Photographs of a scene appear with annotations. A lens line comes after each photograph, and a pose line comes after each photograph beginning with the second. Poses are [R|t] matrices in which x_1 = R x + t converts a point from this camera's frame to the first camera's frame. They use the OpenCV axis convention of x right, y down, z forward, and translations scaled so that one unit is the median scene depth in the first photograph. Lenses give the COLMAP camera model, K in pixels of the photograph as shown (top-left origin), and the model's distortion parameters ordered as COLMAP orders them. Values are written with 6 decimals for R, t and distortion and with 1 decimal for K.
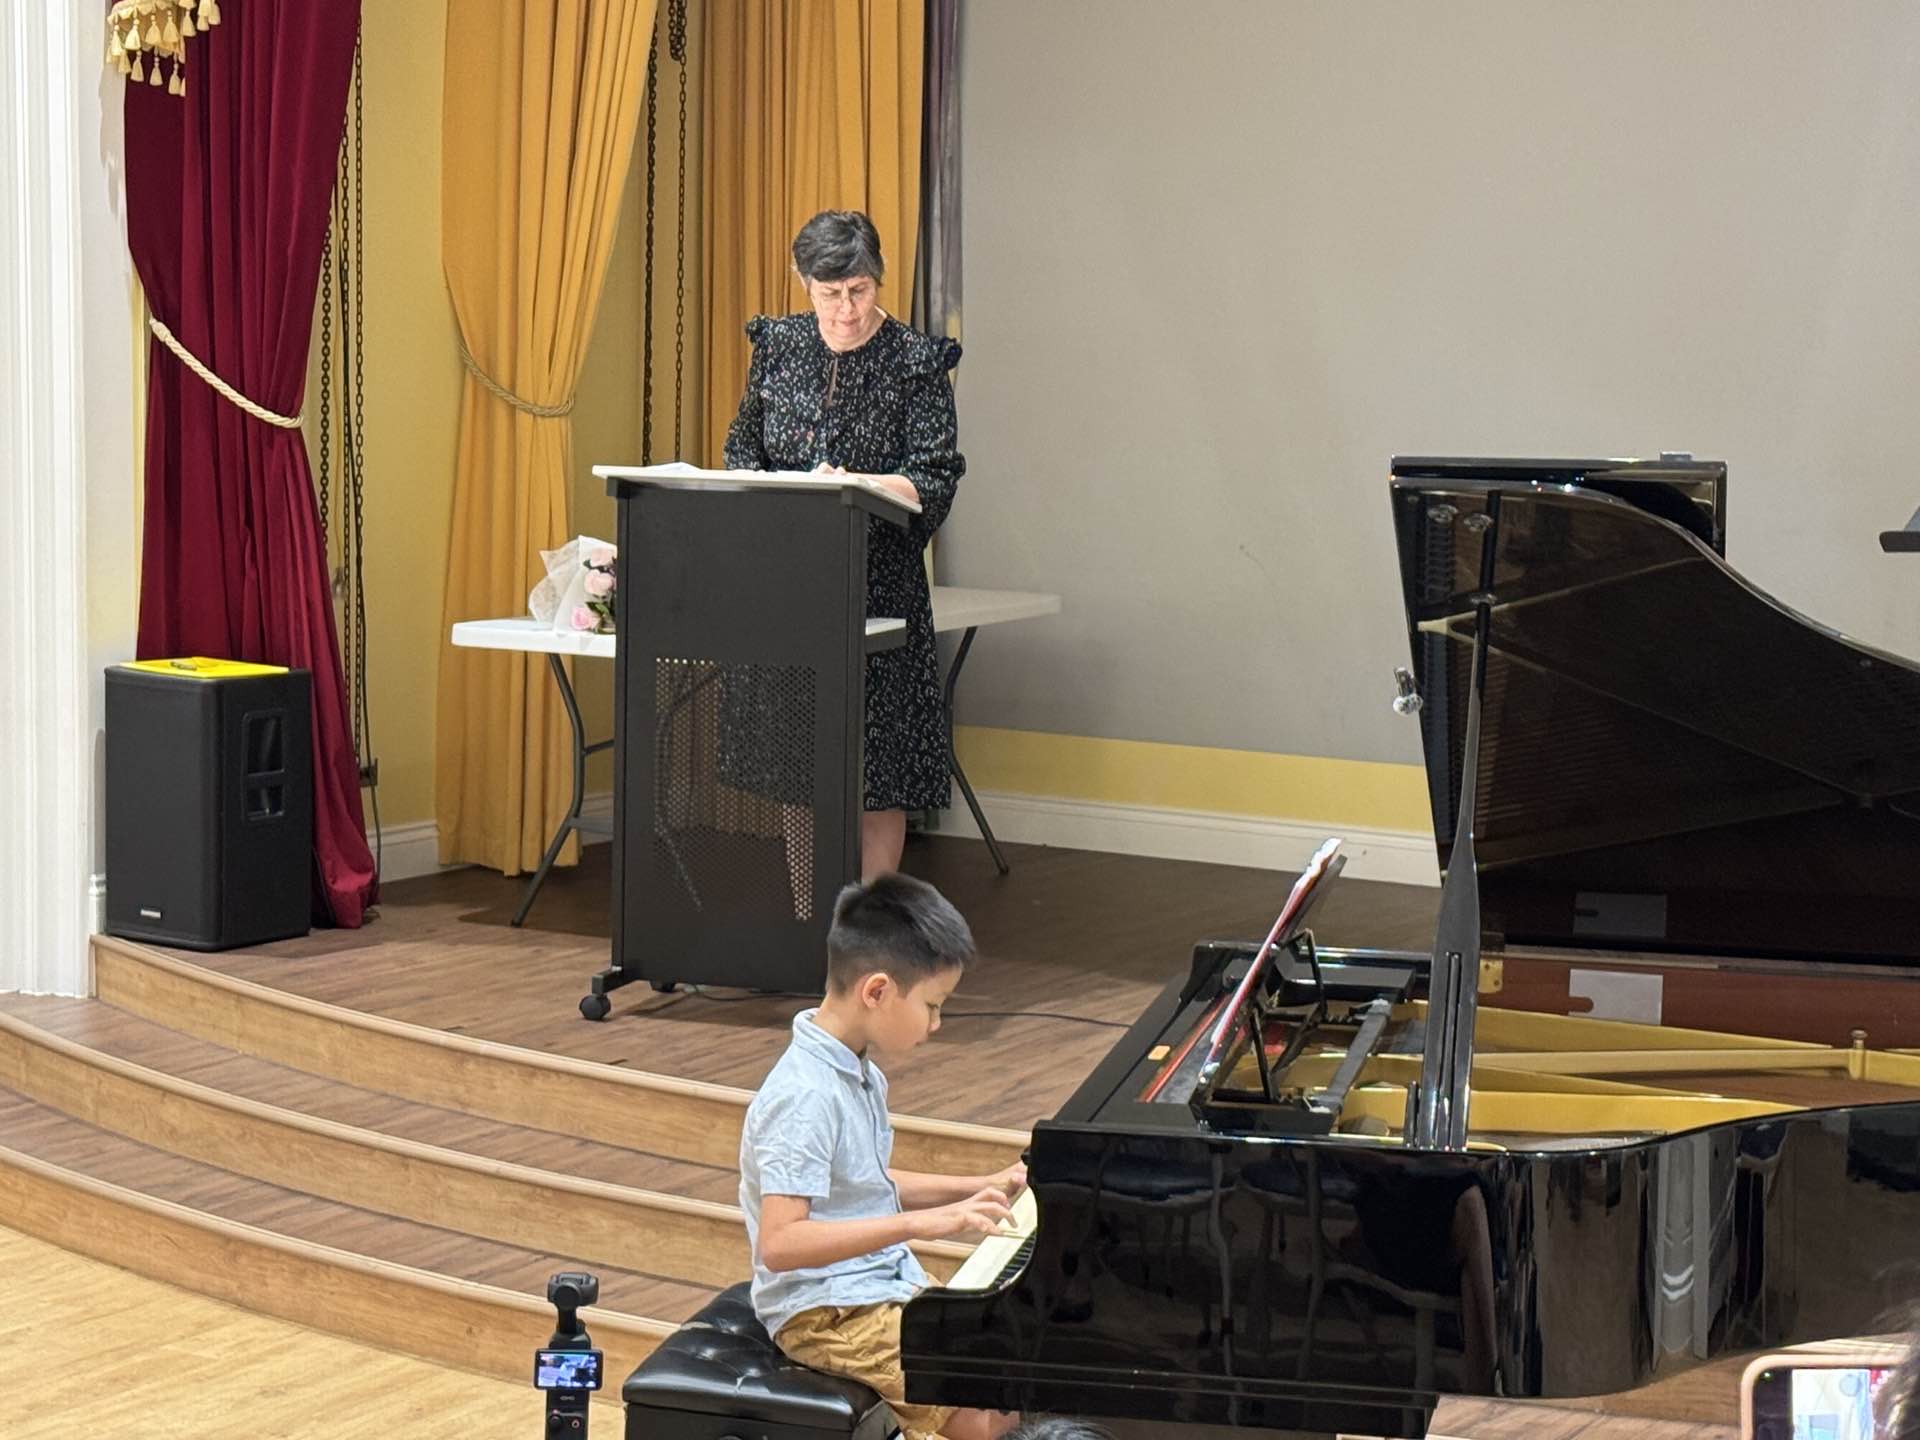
lens RADIAL K [[4008.4, 0, 980.1], [0, 4008.4, 722.0], [0, 0, 1]] dist [0.153135, 0.000000]
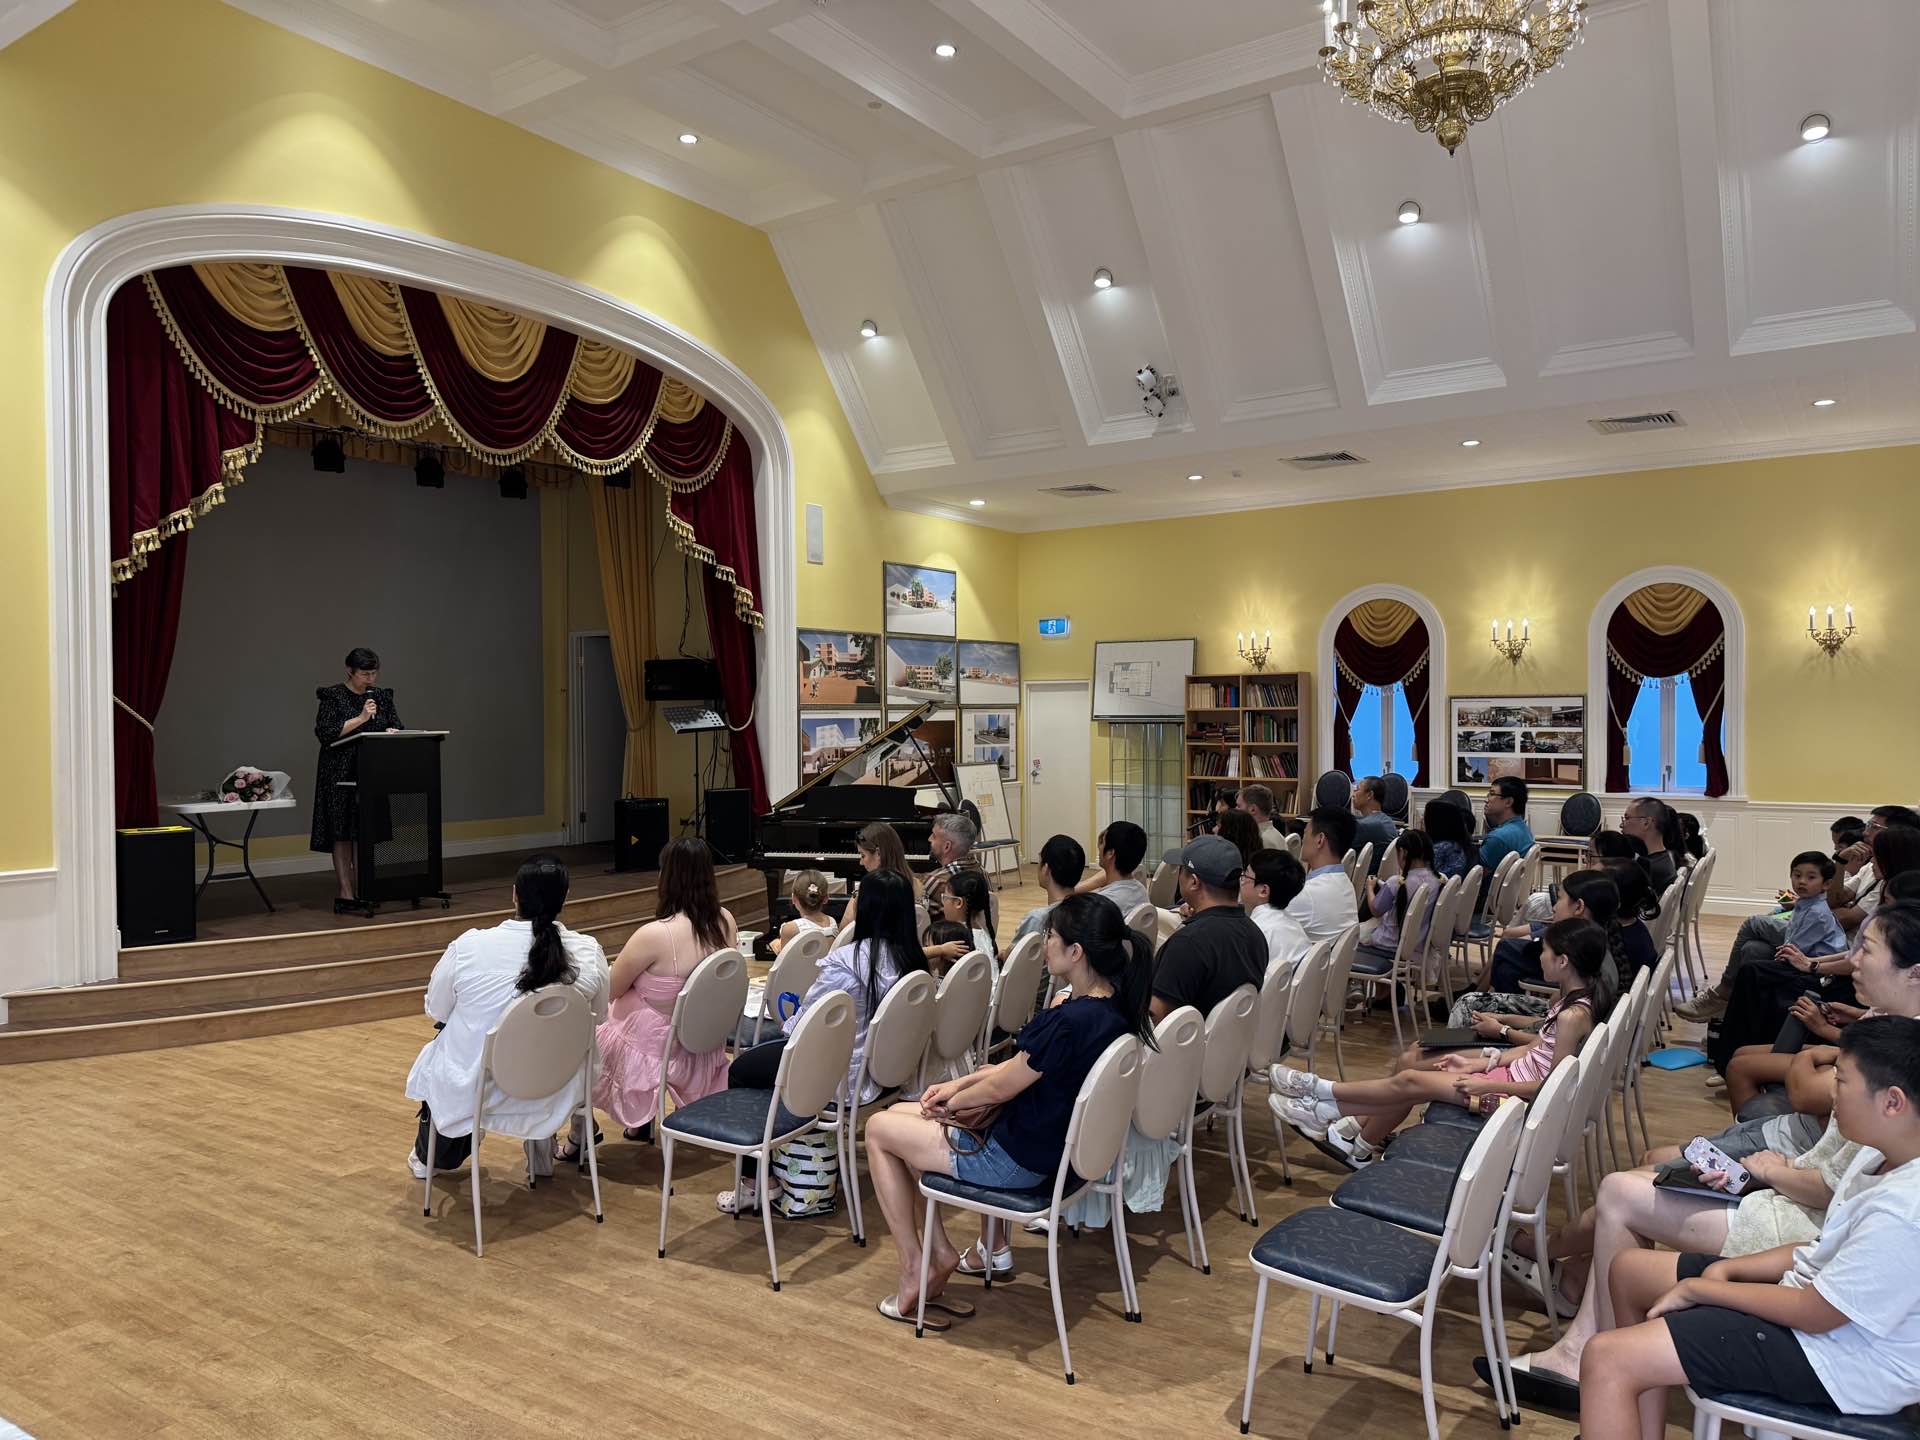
lens RADIAL K [[1335.6, 0, 982.3], [0, 1335.6, 734.6], [0, 0, 1]] dist [0.078045, -0.101954]
pose [[0.038128, -0.035978, 0.998625, -1.107596], [0.118991, 0.992405, 0.031210, -0.041042], [-0.992163, 0.117637, 0.042120, 0.514623]]
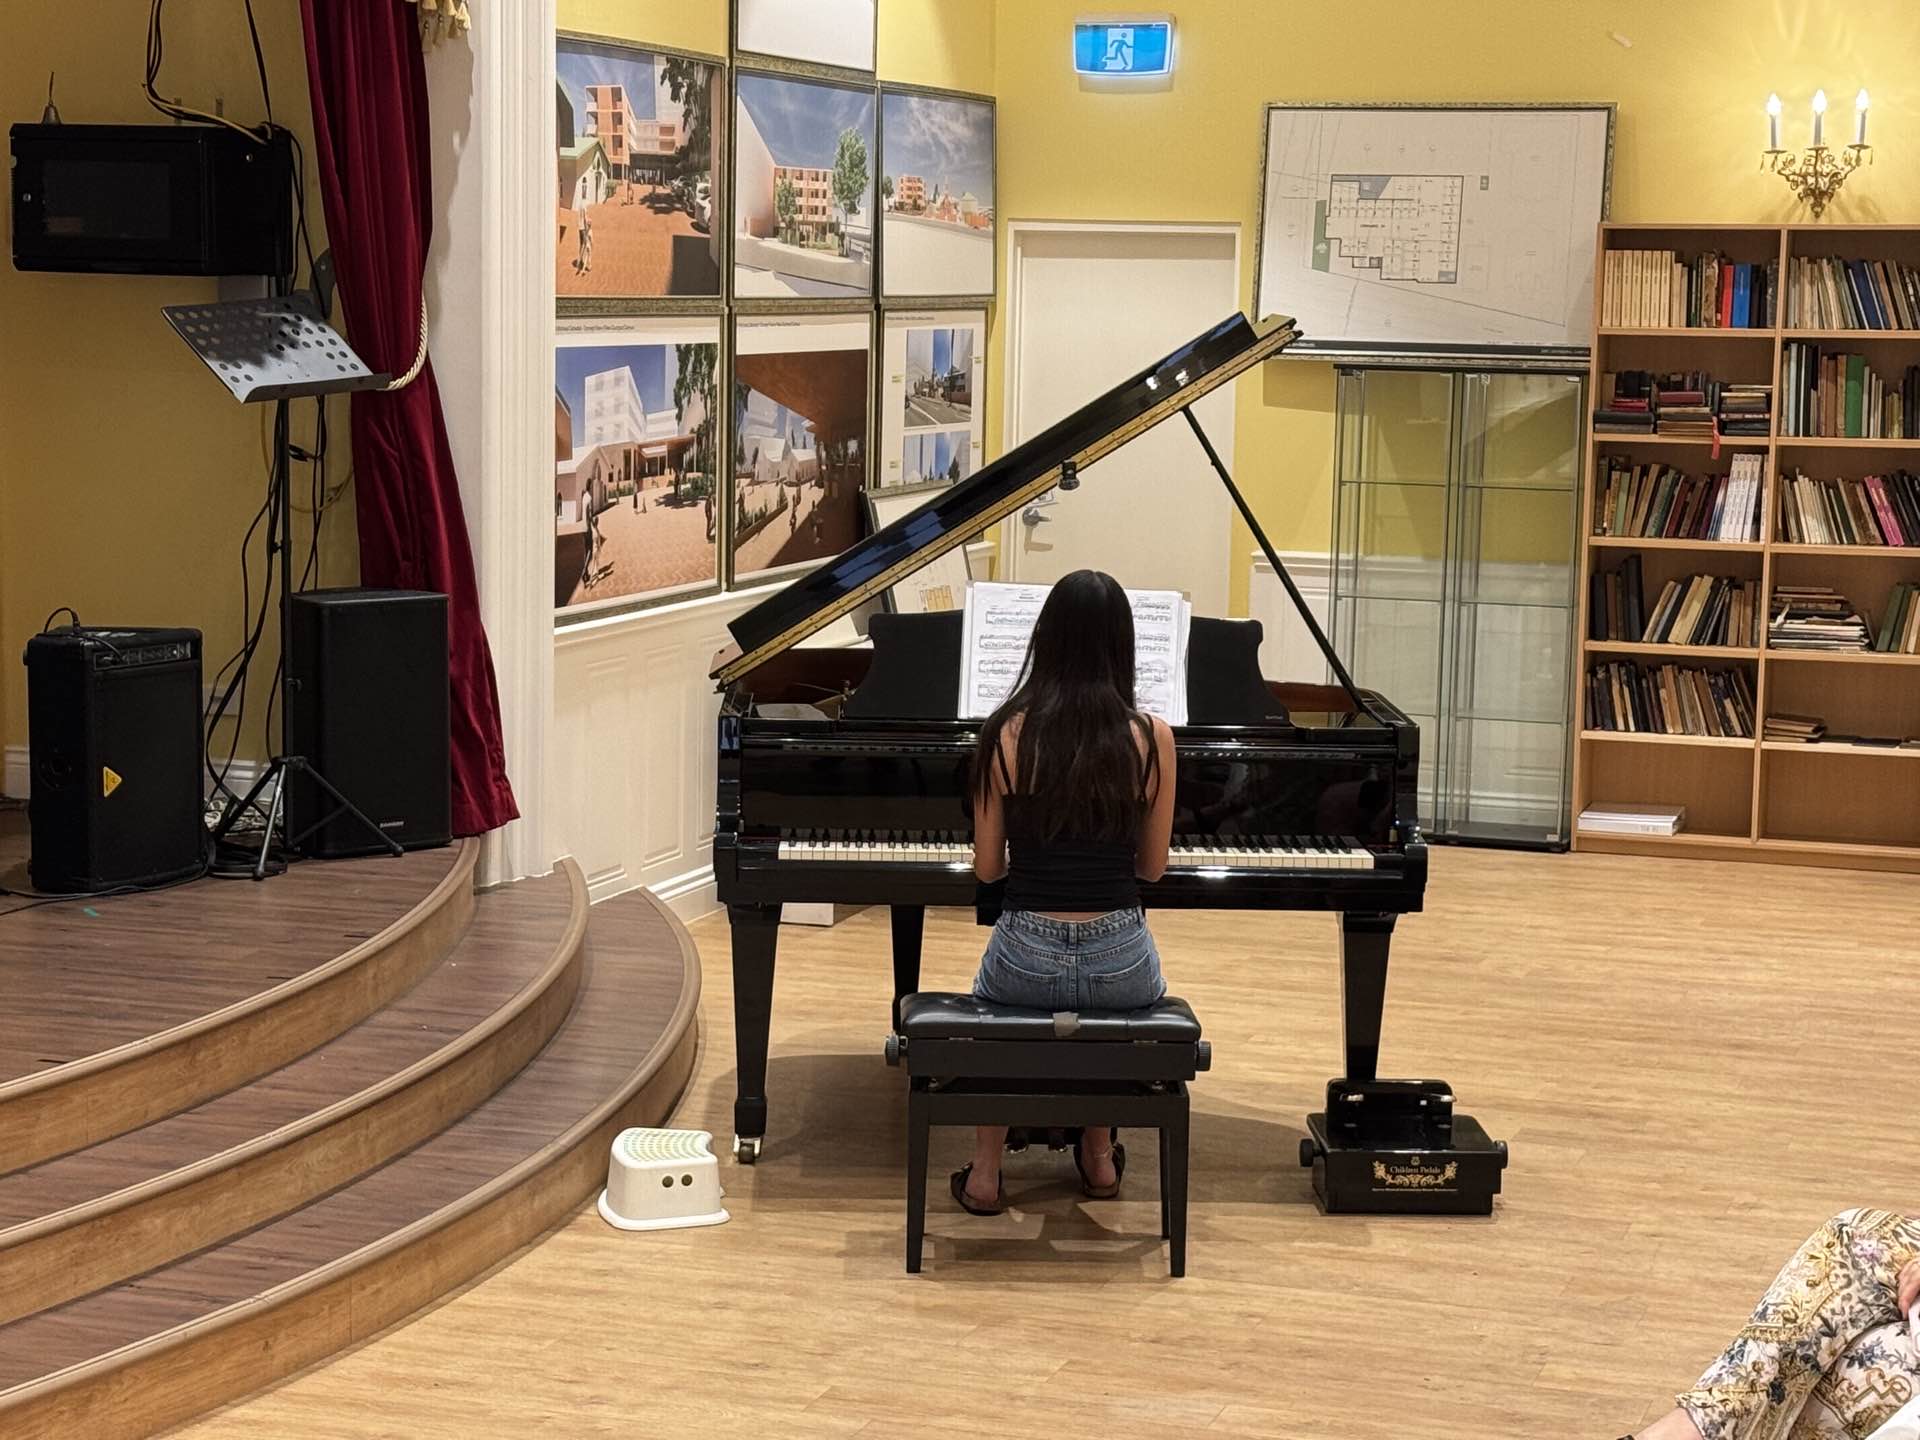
lens RADIAL K [[3756.2, 0, 968.9], [0, 3756.2, 738.9], [0, 0, 1]] dist [0.157294, 0.000000]
pose [[-0.224196, -0.144870, 0.963716, -0.870466], [0.084798, 0.982239, 0.167381, -0.103098], [-0.970848, 0.119248, -0.207929, 0.901666]]
